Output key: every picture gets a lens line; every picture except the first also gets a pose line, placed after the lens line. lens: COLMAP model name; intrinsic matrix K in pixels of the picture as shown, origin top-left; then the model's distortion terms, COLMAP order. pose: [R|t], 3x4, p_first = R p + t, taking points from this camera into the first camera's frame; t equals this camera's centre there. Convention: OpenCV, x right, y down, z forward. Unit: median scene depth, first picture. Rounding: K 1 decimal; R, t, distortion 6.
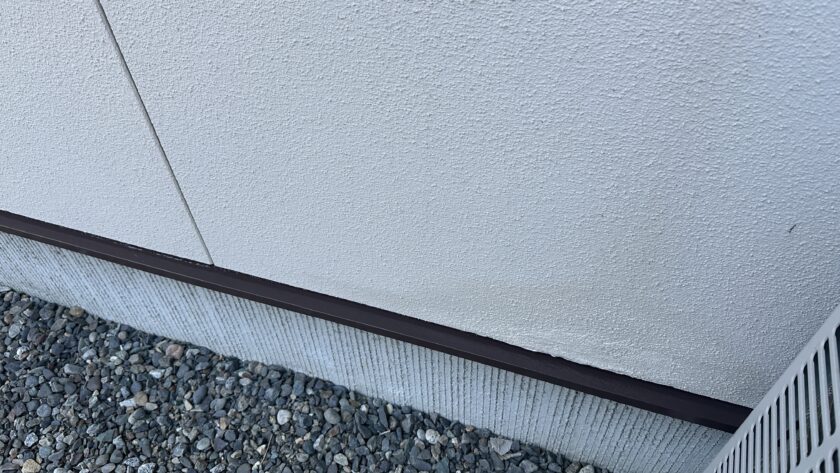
lens RADIAL K [[592.9, 0, 420.0], [0, 592.9, 236.5], [0, 0, 1]] dist [0.168662, -0.345040]
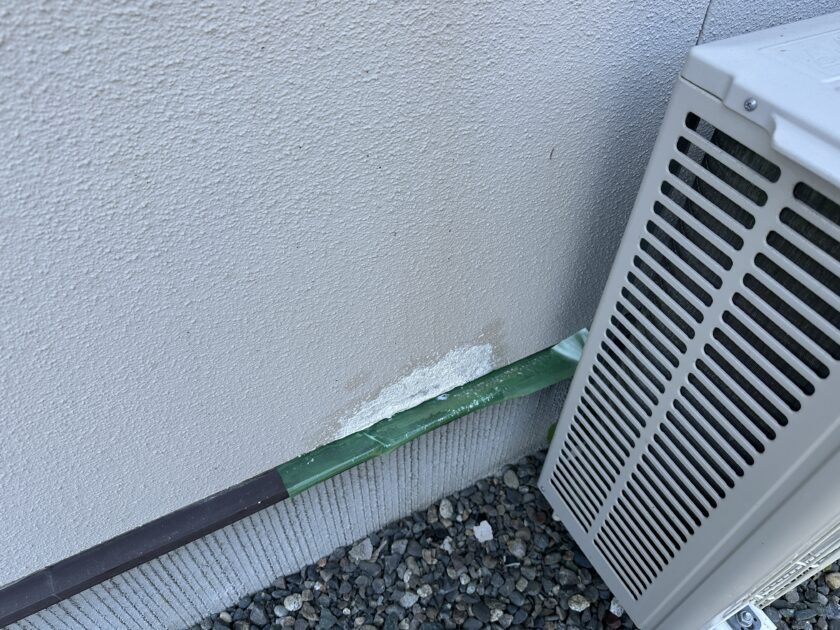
lens RADIAL K [[597.1, 0, 414.3], [0, 597.1, 315.7], [0, 0, 1]] dist [0.034485, -0.064026]
pose [[0.679938, -0.497994, 0.538225, -0.180152], [0.515384, 0.846683, 0.132312, -0.029590], [-0.521597, 0.187429, 0.832350, 0.274169]]
